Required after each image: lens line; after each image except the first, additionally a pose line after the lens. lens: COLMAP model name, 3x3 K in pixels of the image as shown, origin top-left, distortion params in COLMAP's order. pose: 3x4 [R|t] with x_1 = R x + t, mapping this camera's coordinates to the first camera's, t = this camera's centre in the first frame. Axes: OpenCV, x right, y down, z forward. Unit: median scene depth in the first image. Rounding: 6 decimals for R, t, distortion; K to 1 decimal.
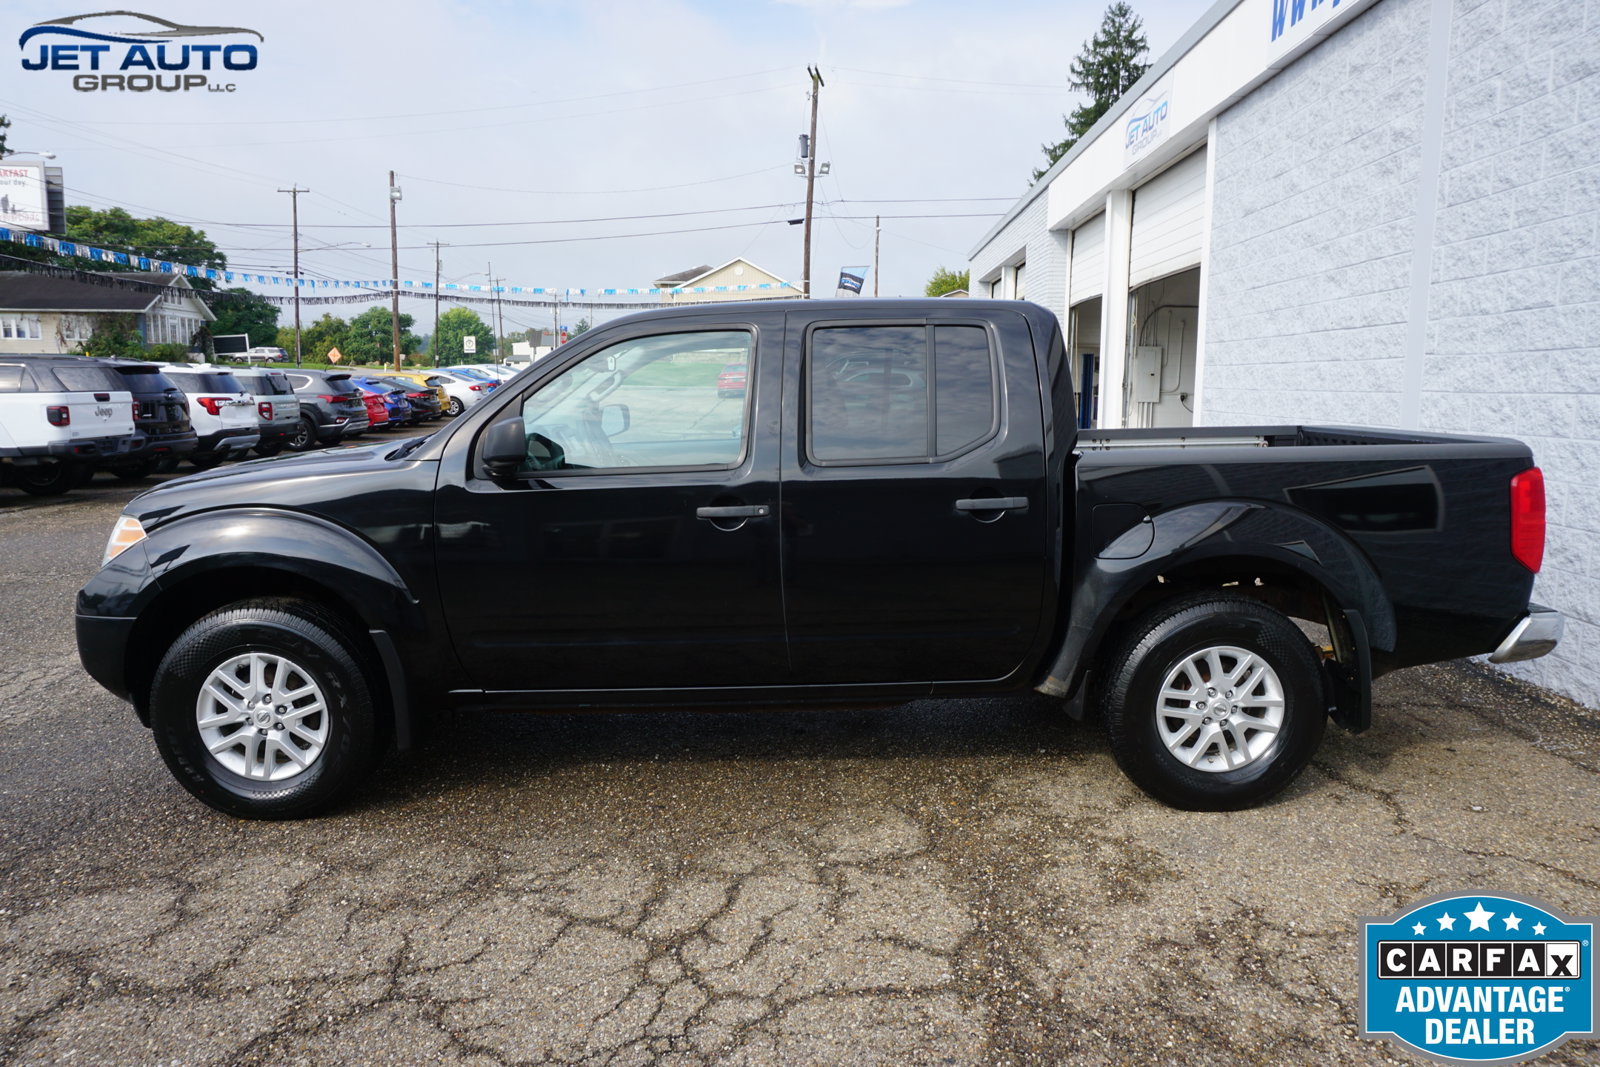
lens RADIAL K [[1063.5, 0, 804.6], [0, 1063.5, 526.8], [0, 0, 1]] dist [-0.039764, 0.019028]
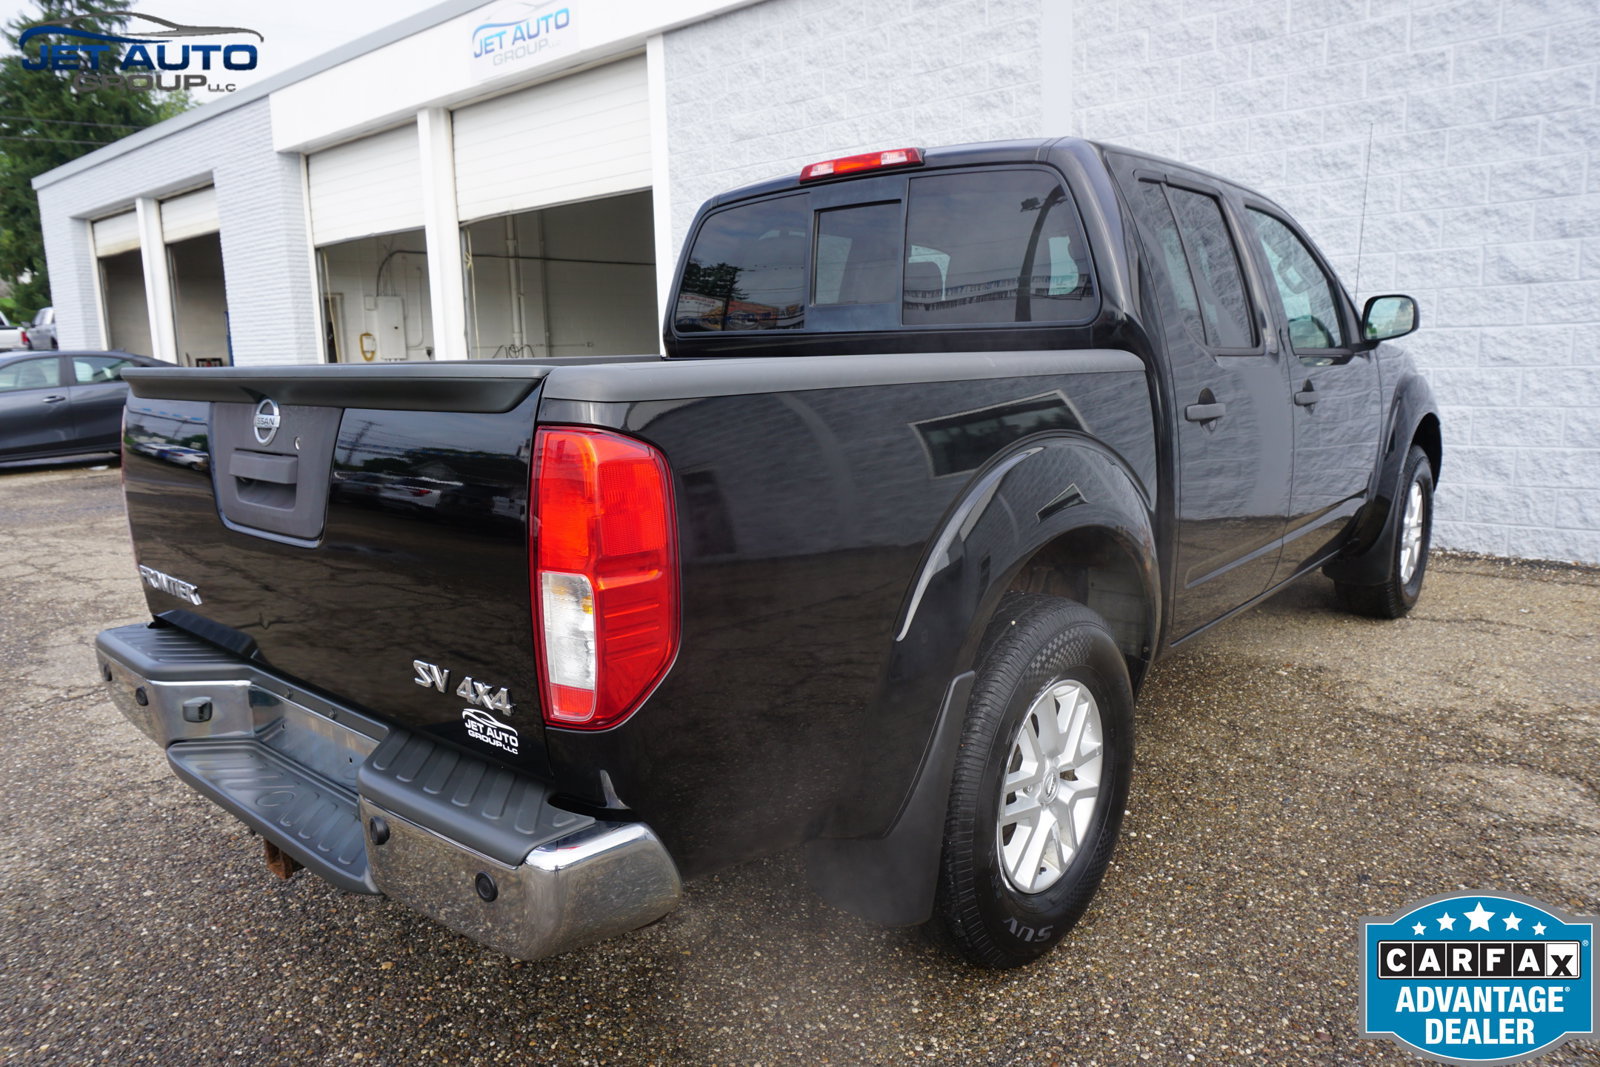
lens RADIAL K [[1063.5, 0, 799.0], [0, 1063.5, 527.8], [0, 0, 1]] dist [-0.039764, 0.019028]
pose [[0.621302, -0.156951, 0.767692, -0.585852], [0.135513, 0.986494, 0.092011, -0.043670], [-0.771764, 0.046865, 0.634179, 0.596378]]
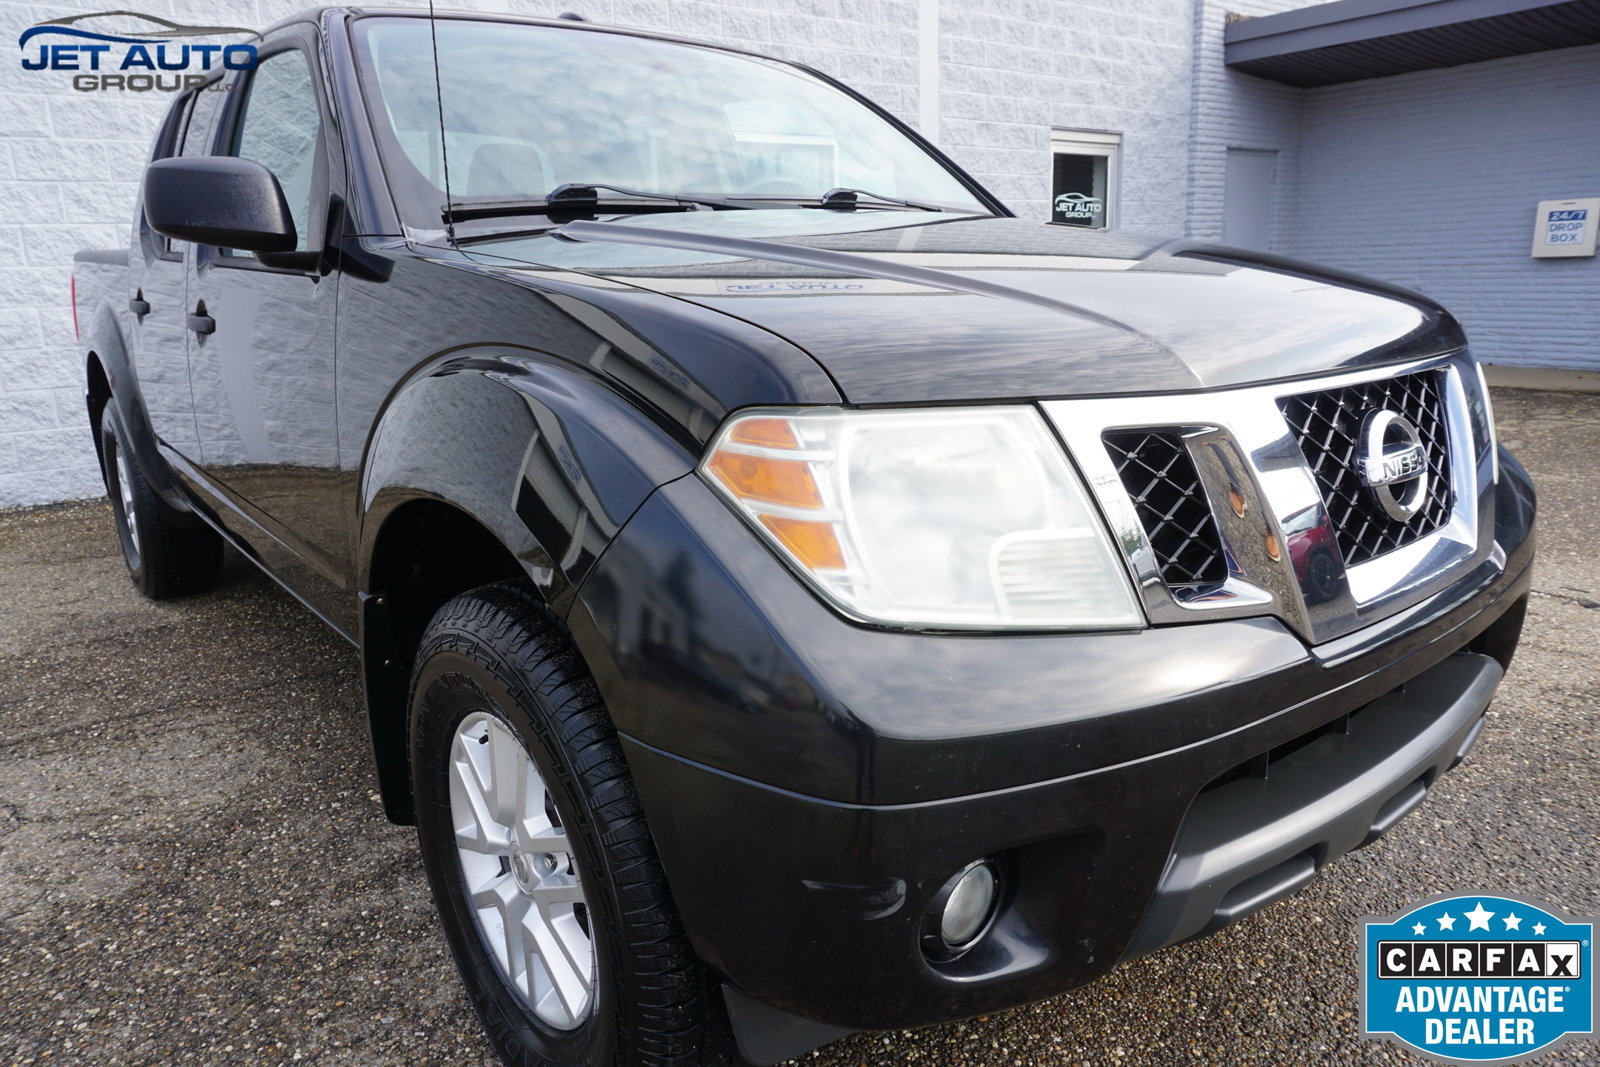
lens RADIAL K [[1063.5, 0, 796.2], [0, 1063.5, 538.7], [0, 0, 1]] dist [-0.039764, 0.019028]
pose [[-0.636224, -0.183184, 0.749441, -0.588258], [0.118150, 0.936810, 0.329283, -0.085692], [-0.762404, 0.298044, -0.574378, 1.088160]]
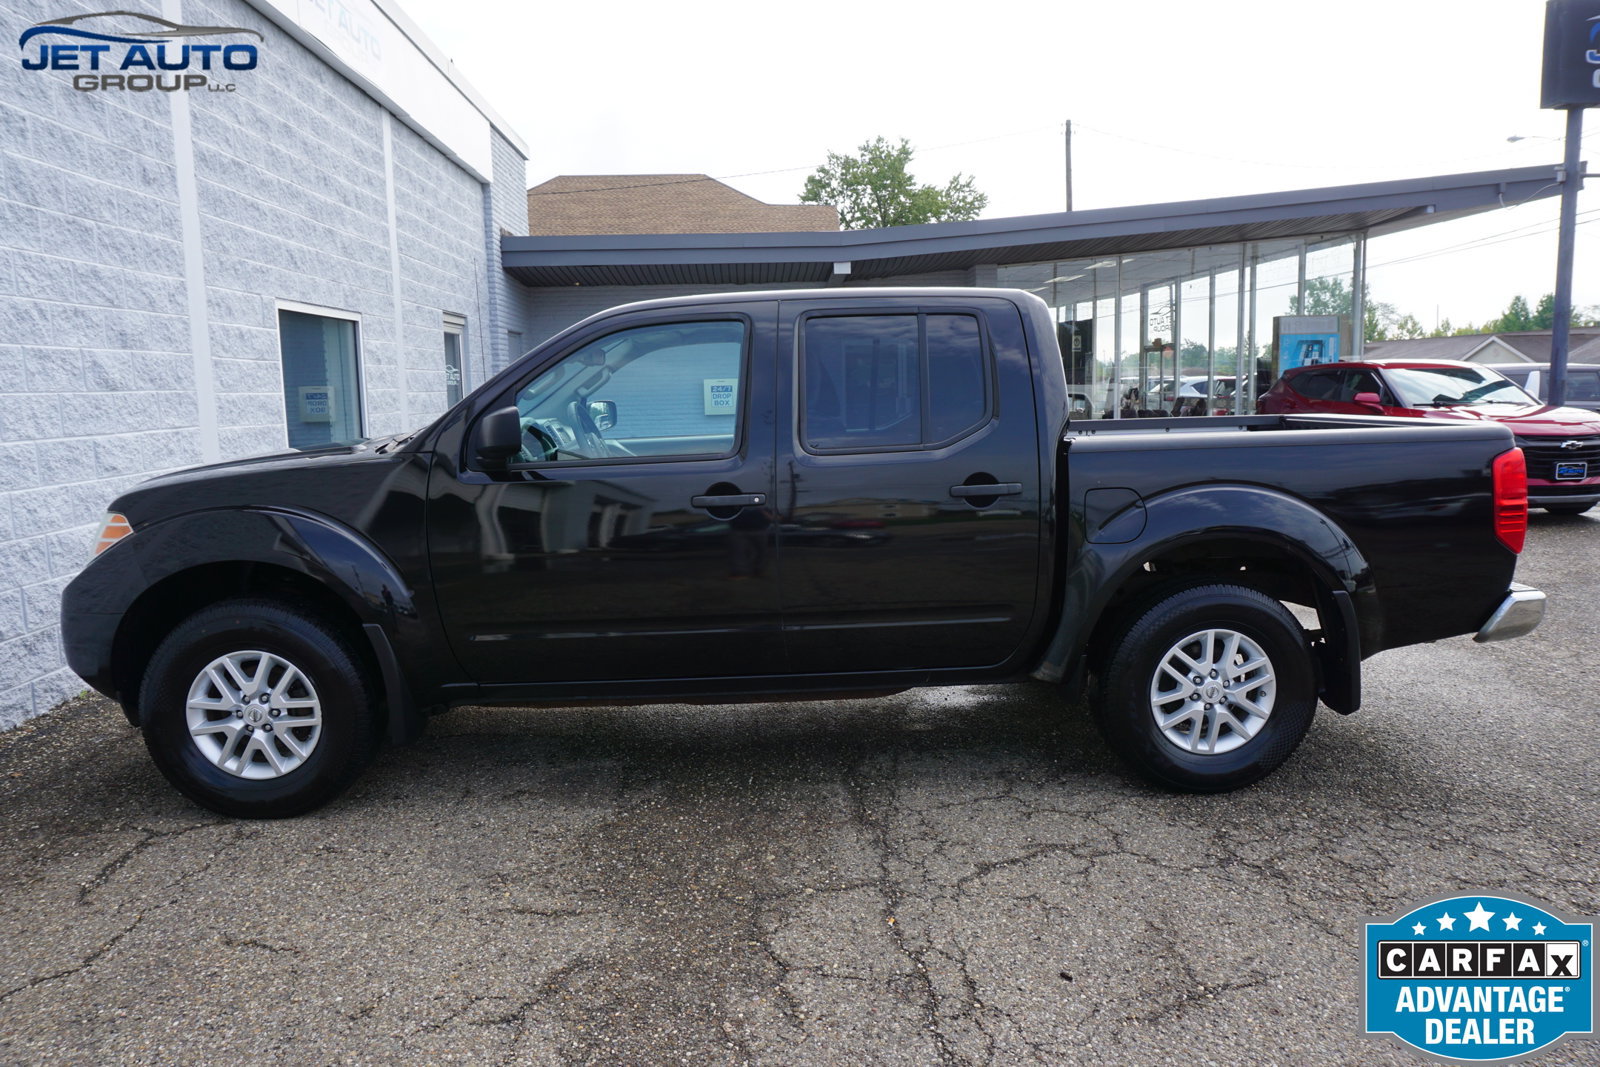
lens RADIAL K [[1063.5, 0, 807.9], [0, 1063.5, 530.6], [0, 0, 1]] dist [-0.039764, 0.019028]
pose [[-0.992951, 0.020798, -0.116687, 0.128707], [-0.009726, 0.966866, 0.255097, -0.218223], [0.118126, 0.254434, -0.959849, 1.733405]]
